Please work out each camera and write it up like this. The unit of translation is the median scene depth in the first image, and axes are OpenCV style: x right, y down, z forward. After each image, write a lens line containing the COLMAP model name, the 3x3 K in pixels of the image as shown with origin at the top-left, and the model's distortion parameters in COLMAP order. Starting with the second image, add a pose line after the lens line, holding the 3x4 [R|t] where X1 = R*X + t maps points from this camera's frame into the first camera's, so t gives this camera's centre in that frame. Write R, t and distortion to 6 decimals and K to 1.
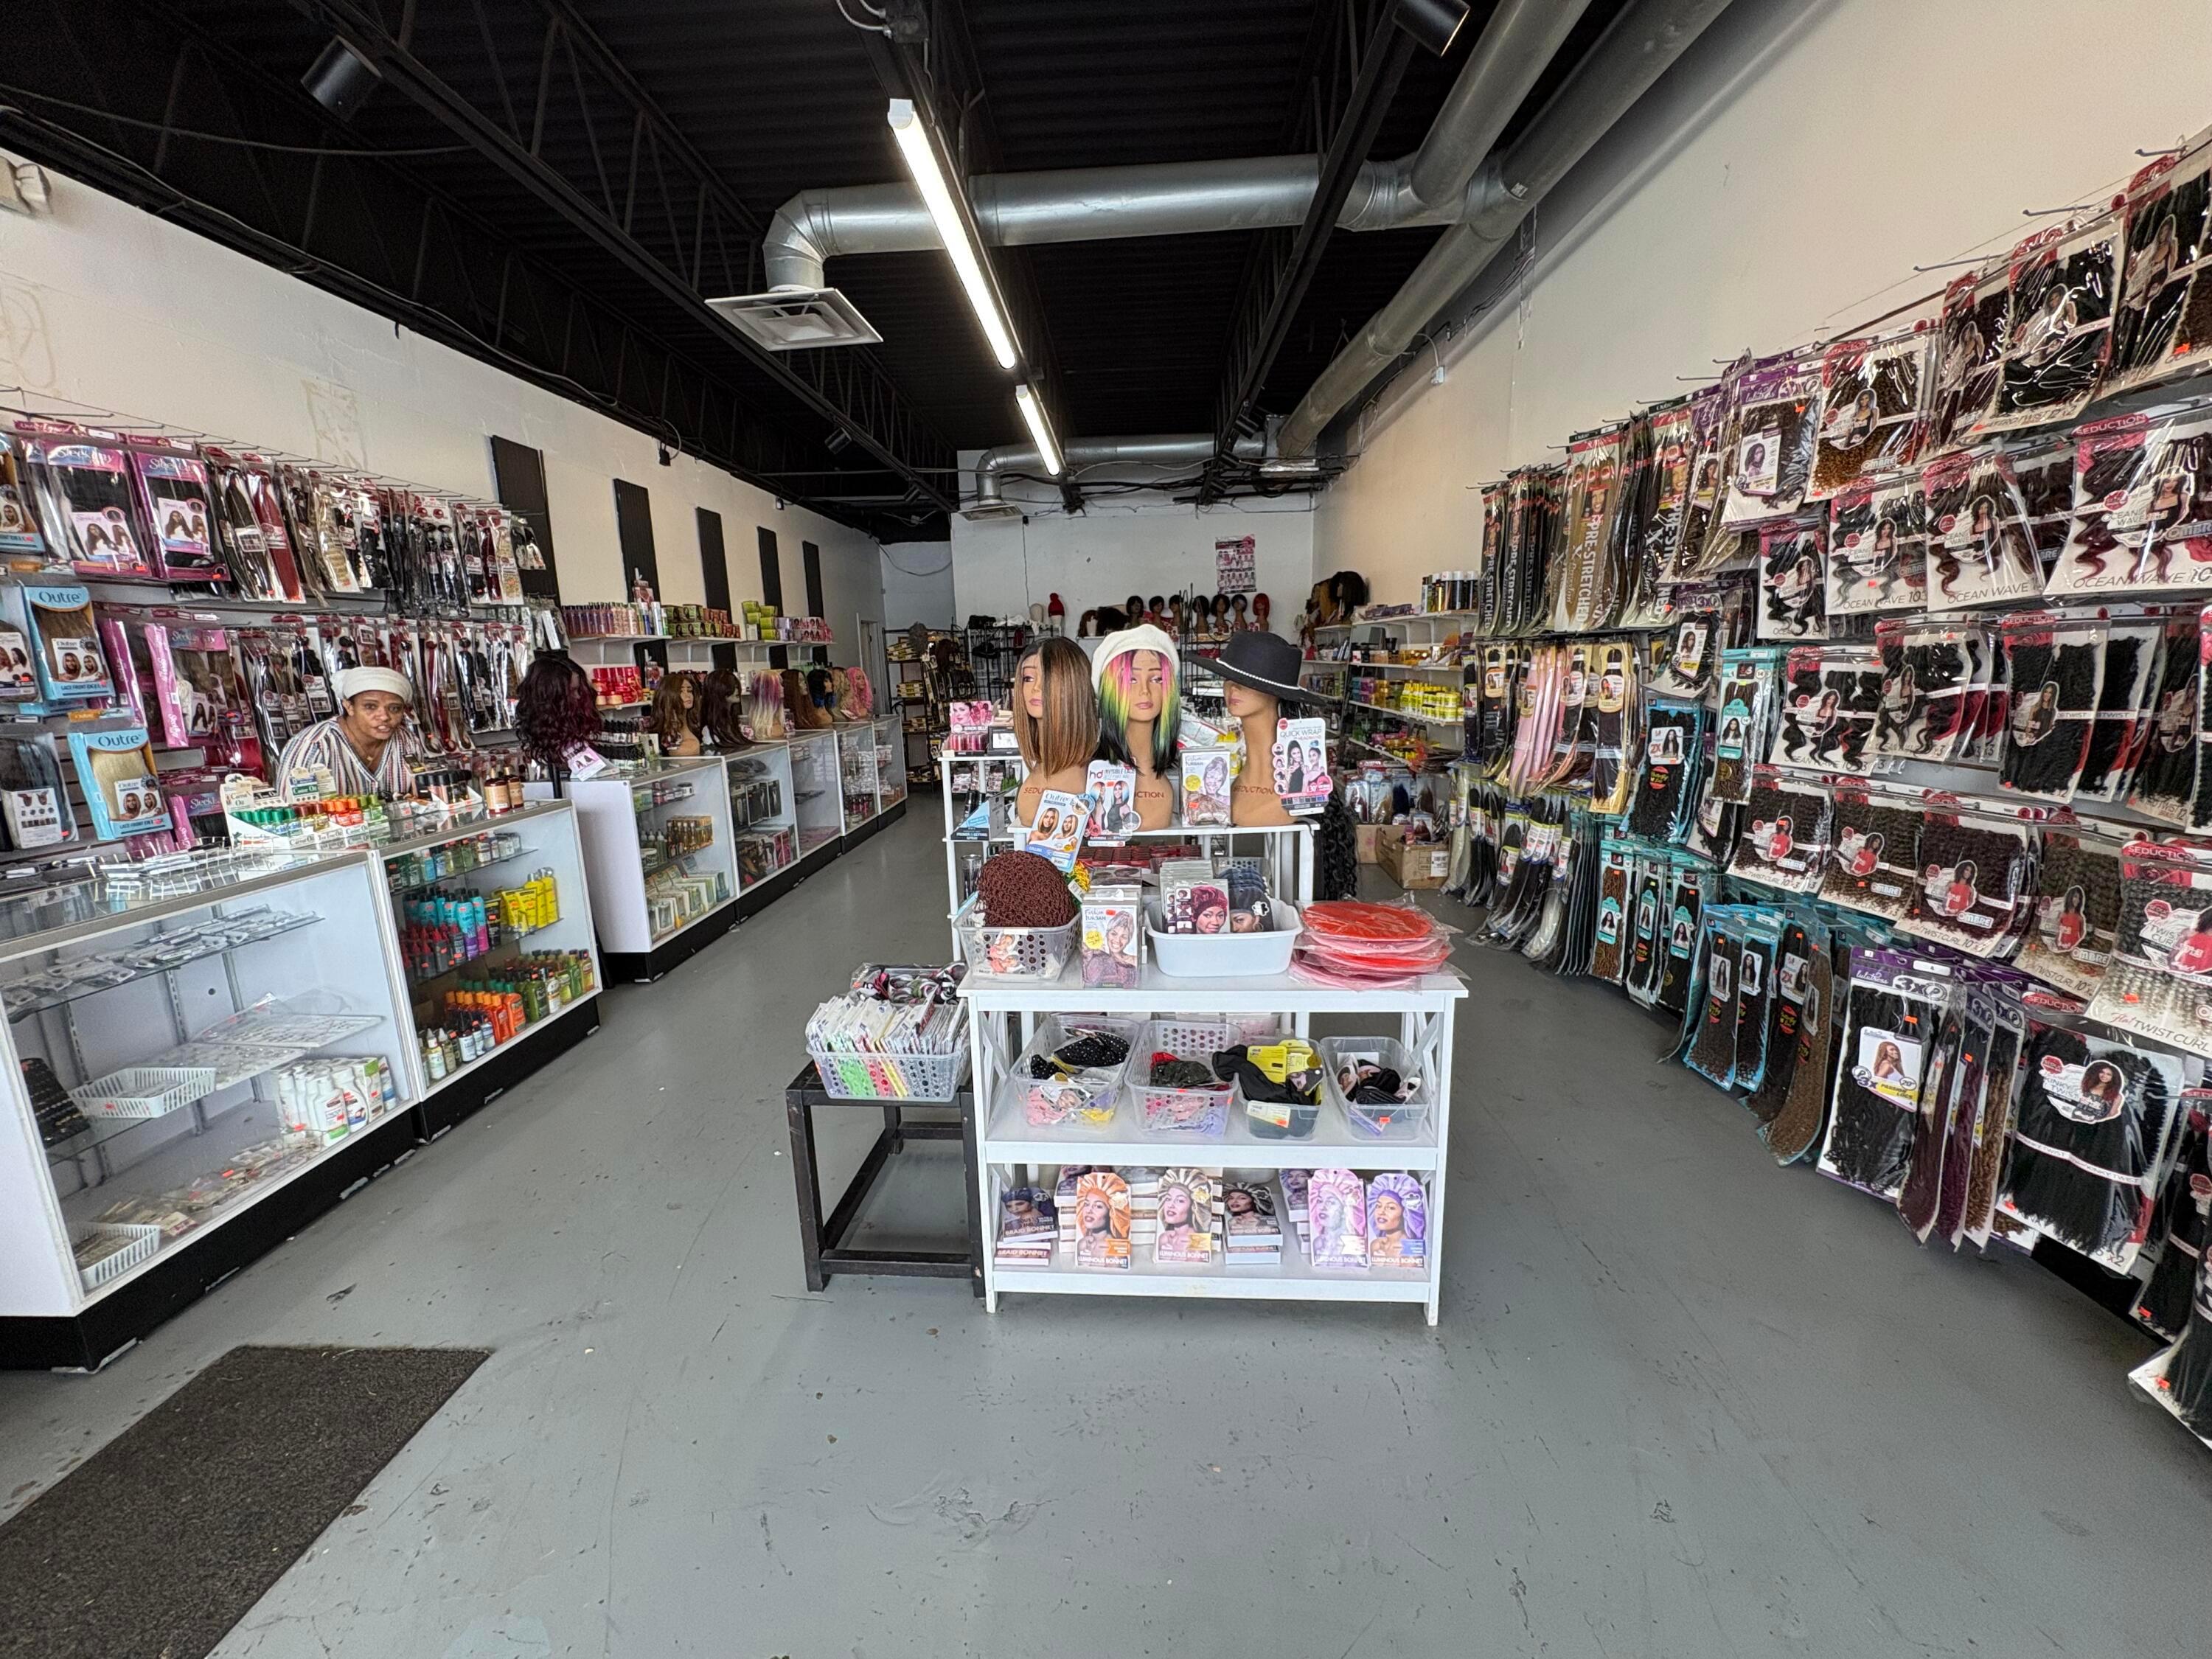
lens RADIAL K [[885.2, 0, 1089.5], [0, 885.2, 826.6], [0, 0, 1]] dist [-0.000423, -0.005112]
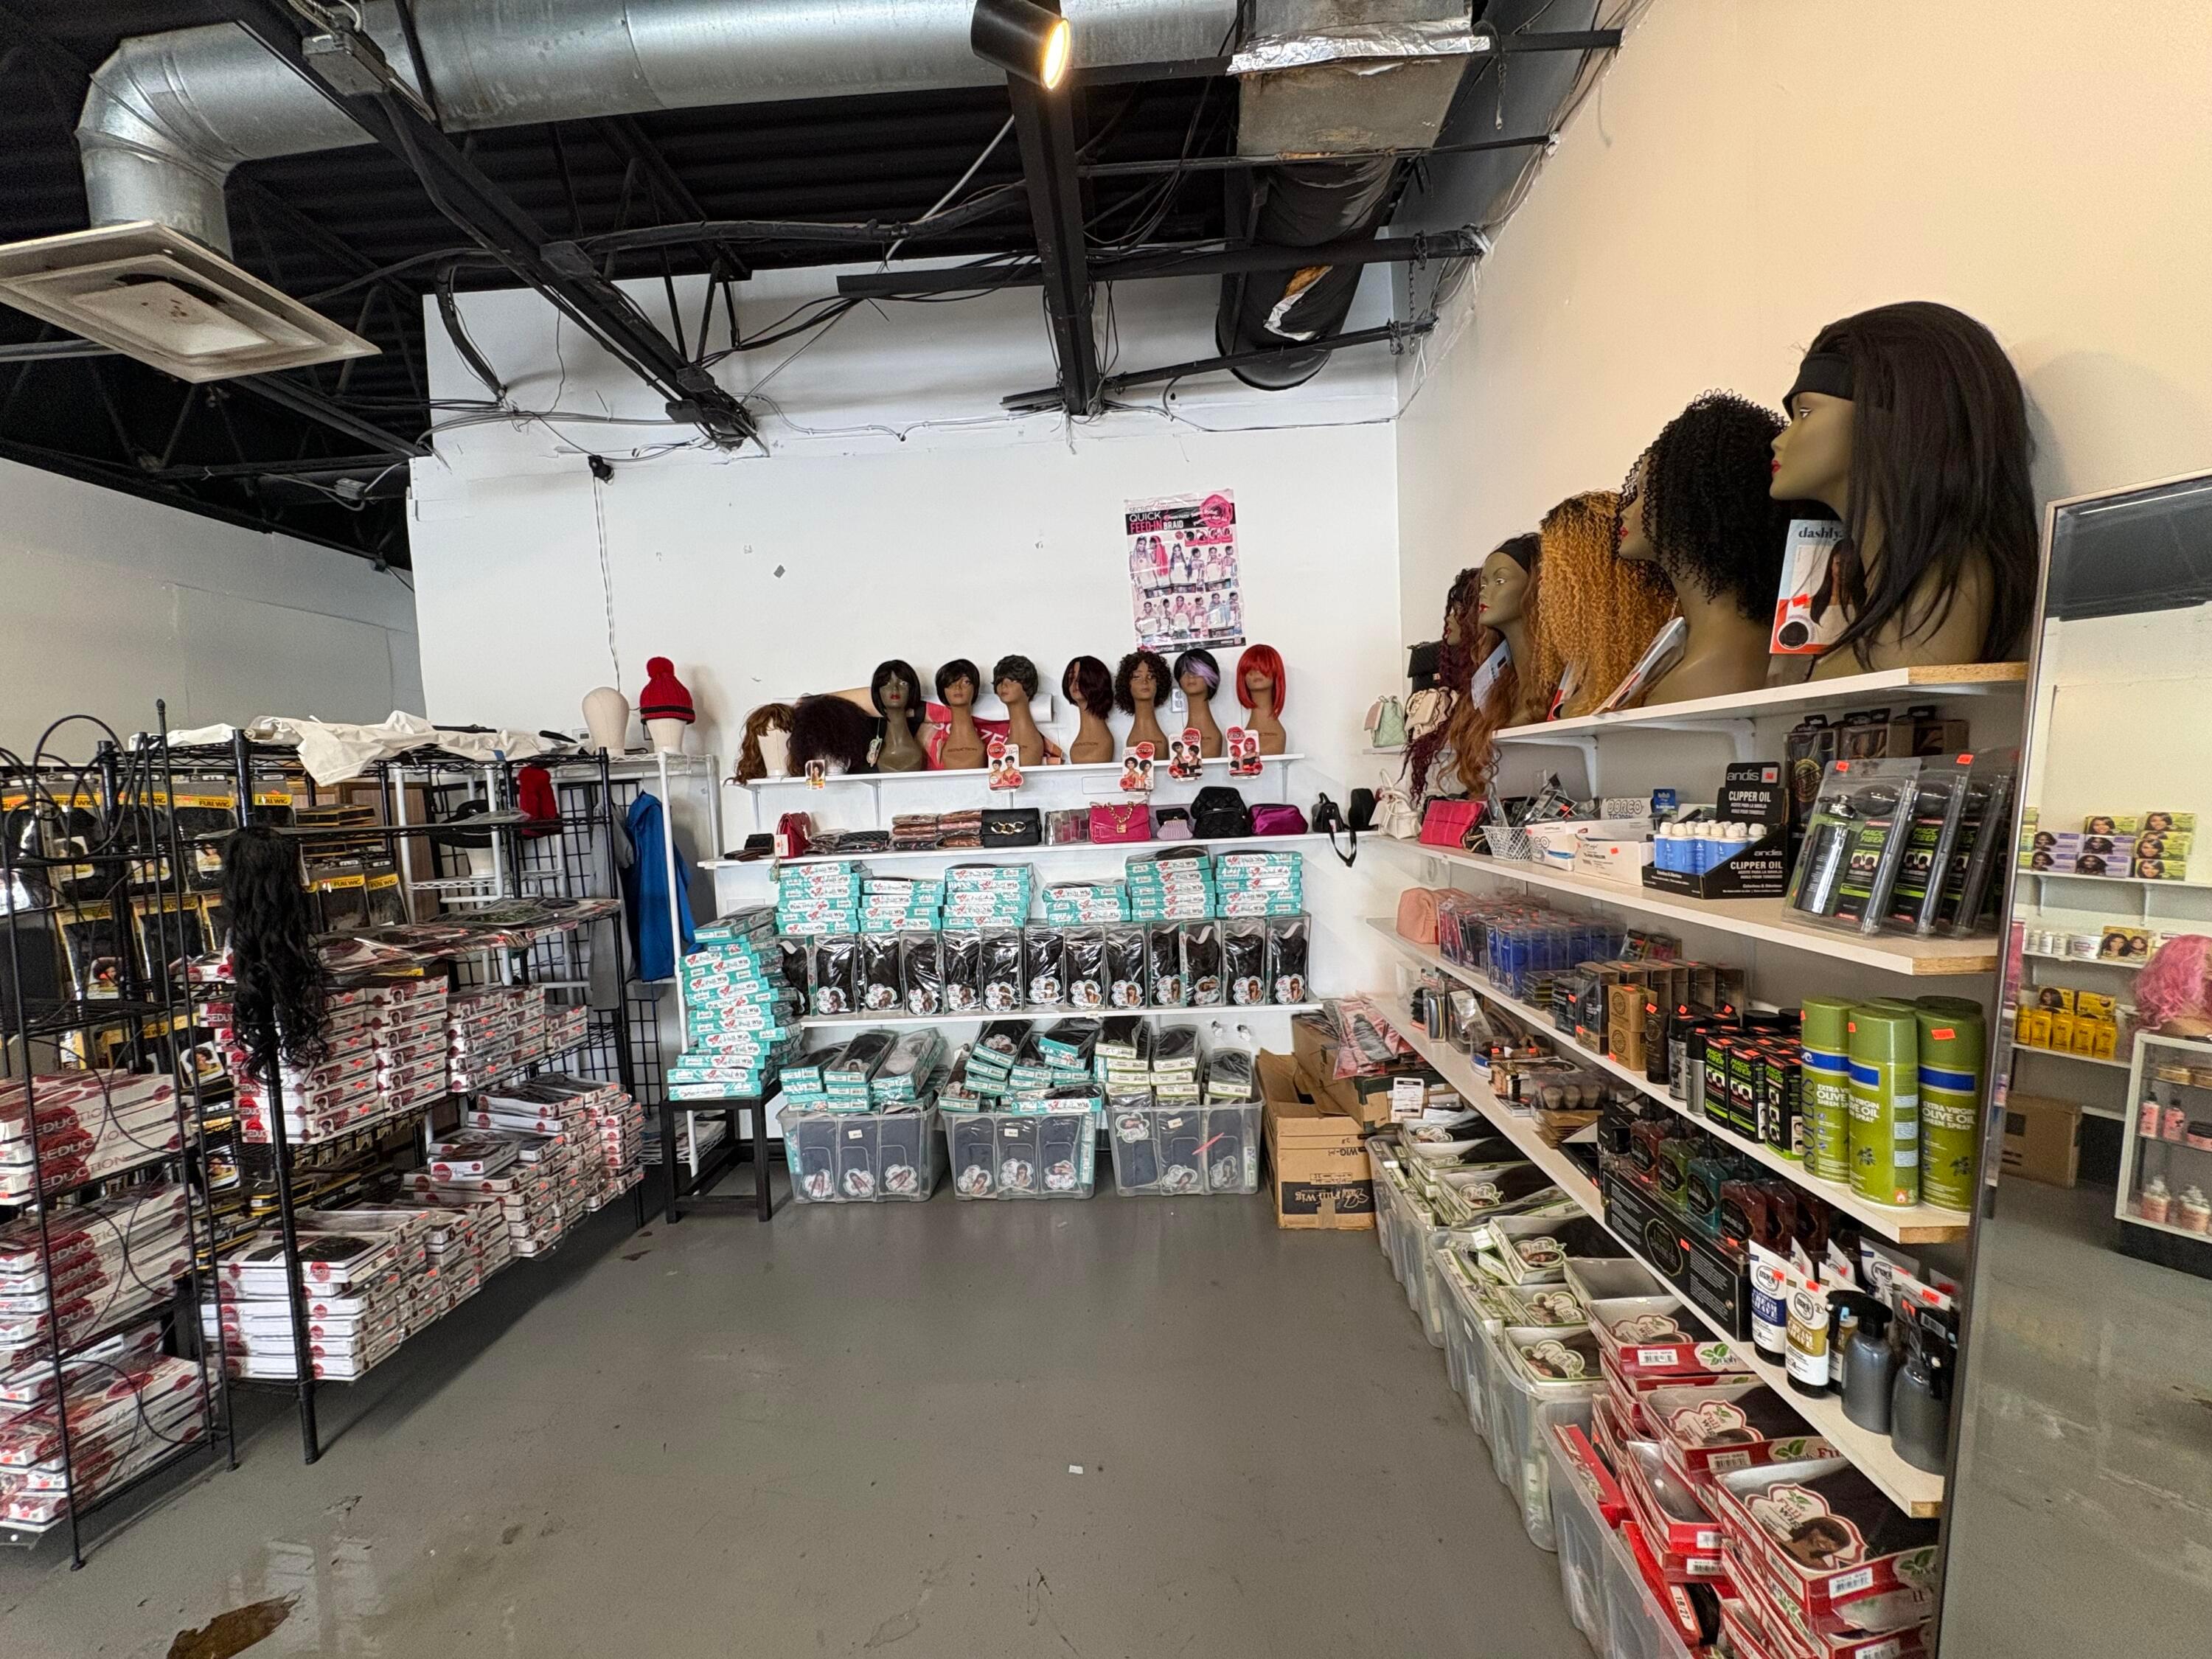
lens RADIAL K [[885.2, 0, 1103.9], [0, 885.2, 835.9], [0, 0, 1]] dist [-0.000423, -0.005112]
pose [[0.999710, -0.022192, 0.009298, 0.127666], [0.023272, 0.989982, -0.139263, -0.142341], [-0.006114, 0.139439, 0.990212, 0.663422]]
